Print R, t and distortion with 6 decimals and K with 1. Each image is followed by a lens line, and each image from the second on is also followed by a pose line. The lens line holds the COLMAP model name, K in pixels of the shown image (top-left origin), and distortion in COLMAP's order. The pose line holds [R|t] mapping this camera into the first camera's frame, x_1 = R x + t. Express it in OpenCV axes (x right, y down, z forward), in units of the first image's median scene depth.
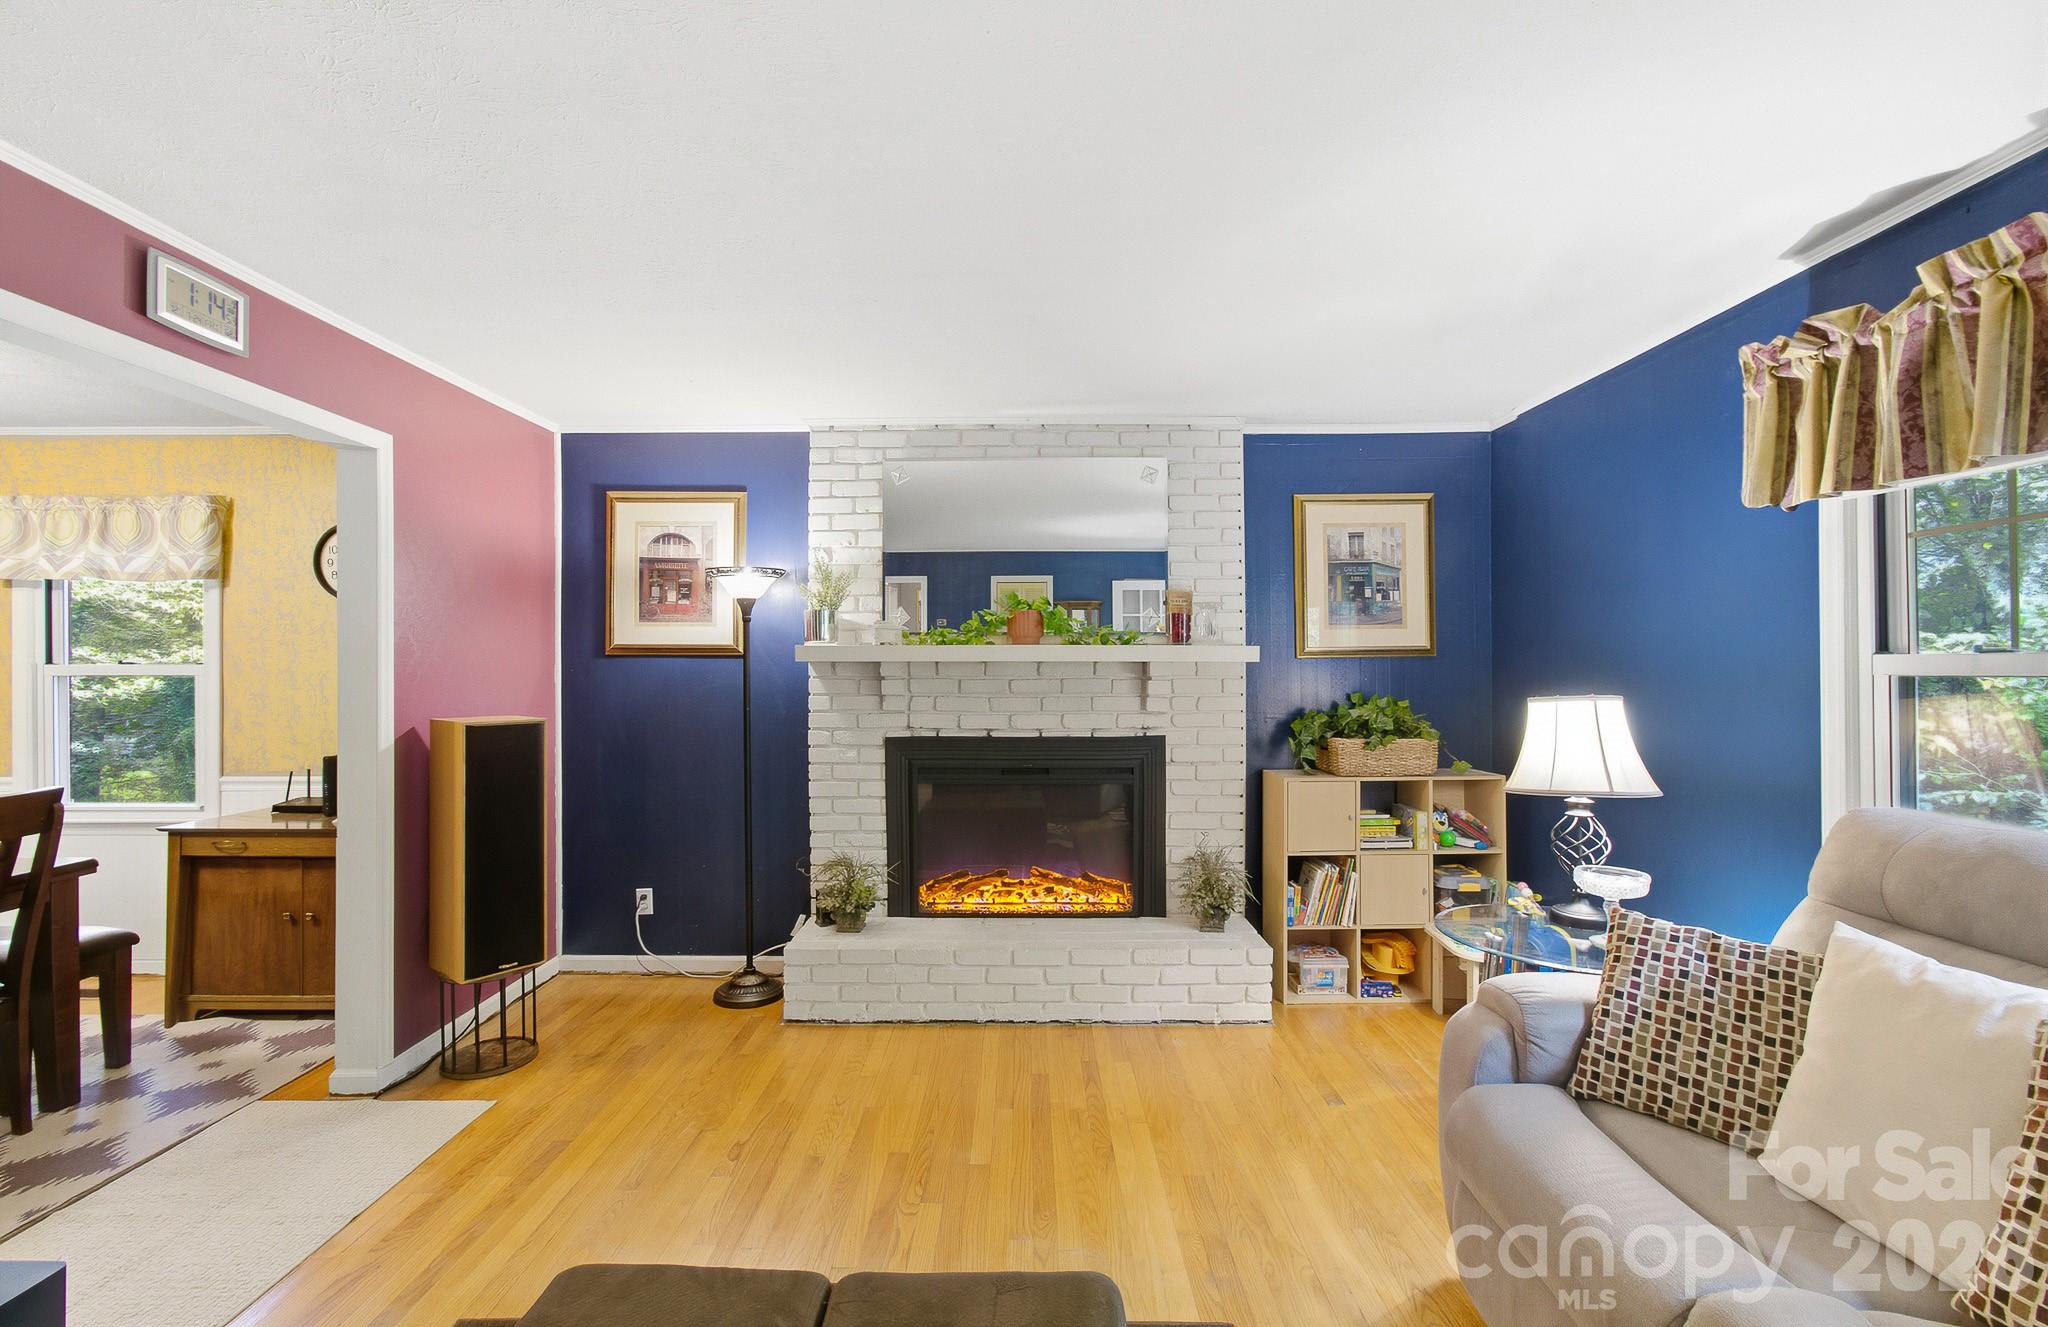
lens RADIAL K [[879.8, 0, 1026.7], [0, 879.8, 667.6], [0, 0, 1]] dist [0.000894, -0.000690]
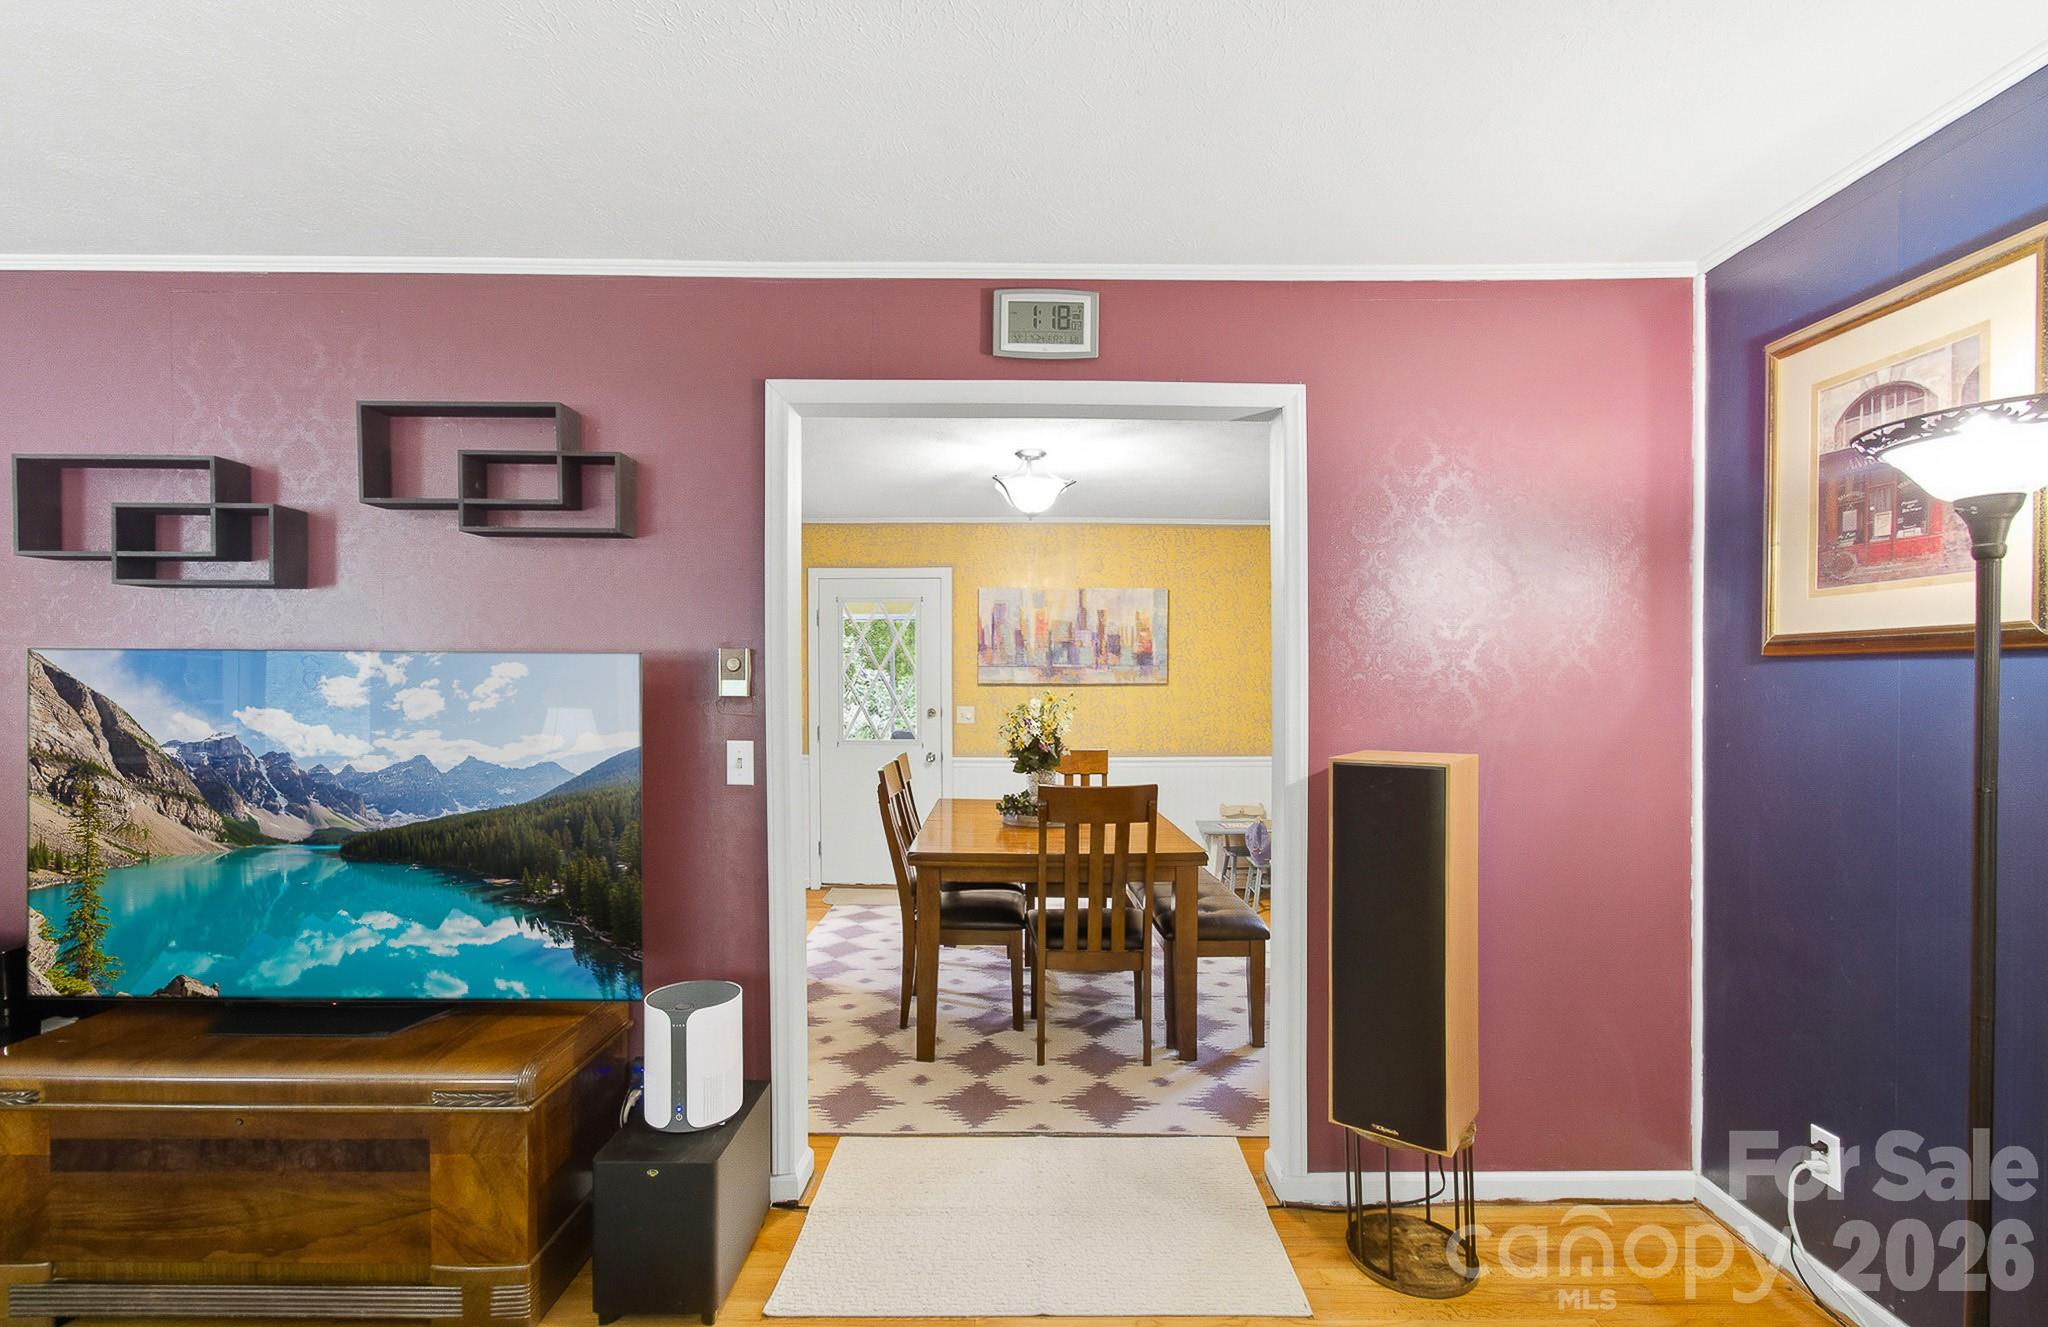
lens RADIAL K [[916.2, 0, 1029.3], [0, 916.2, 705.8], [0, 0, 1]] dist [0.001797, -0.000102]
pose [[-0.000260, 0.025546, -0.999674, 0.074482], [-0.000292, 0.999674, 0.025546, 0.001000], [1.000000, 0.000298, -0.000252, 0.566255]]
